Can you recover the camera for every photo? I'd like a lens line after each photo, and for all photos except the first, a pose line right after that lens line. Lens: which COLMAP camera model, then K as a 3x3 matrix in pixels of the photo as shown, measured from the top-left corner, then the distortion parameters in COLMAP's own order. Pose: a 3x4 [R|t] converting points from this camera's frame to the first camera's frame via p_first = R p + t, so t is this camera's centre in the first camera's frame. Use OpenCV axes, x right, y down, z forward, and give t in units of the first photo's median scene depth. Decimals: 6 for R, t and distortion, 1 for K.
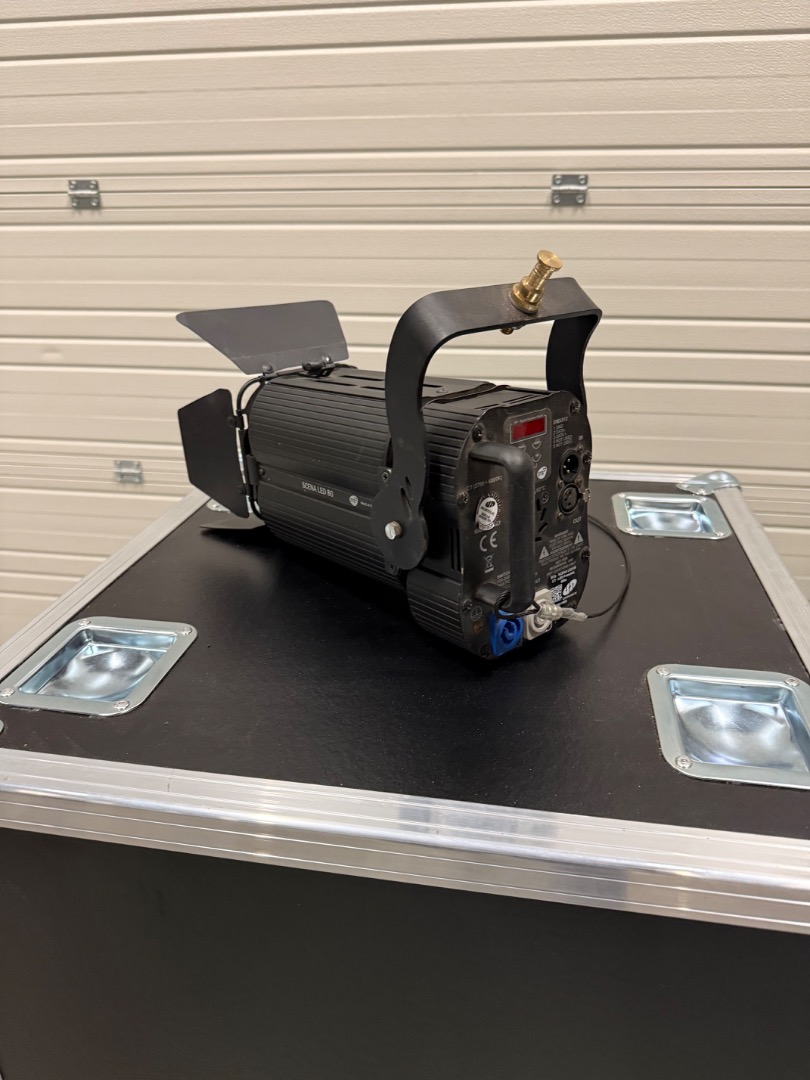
lens RADIAL K [[802.4, 0, 391.9], [0, 802.4, 480.7], [0, 0, 1]] dist [-0.006469, -0.005316]
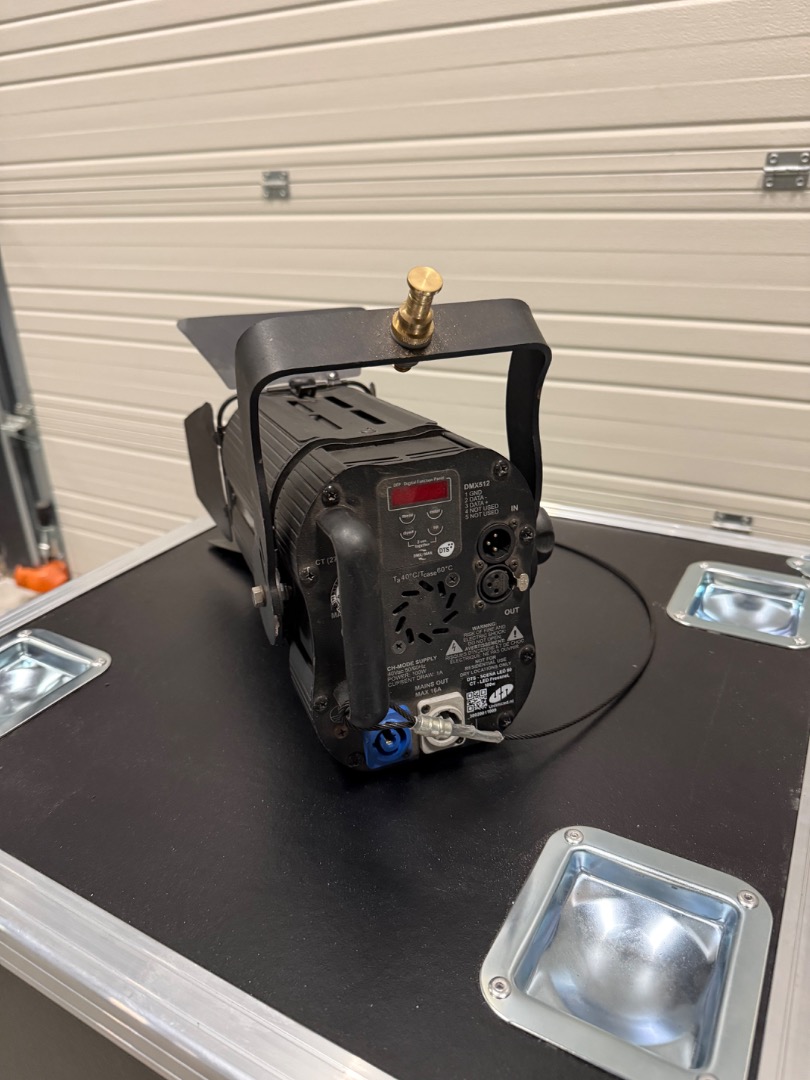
lens RADIAL K [[802.4, 0, 384.5], [0, 802.4, 489.7], [0, 0, 1]] dist [-0.006469, -0.005316]
pose [[0.941569, 0.103760, -0.320441, 0.271034], [-0.094647, 0.994541, 0.043931, -0.069732], [0.323250, -0.011035, 0.946249, 0.175147]]
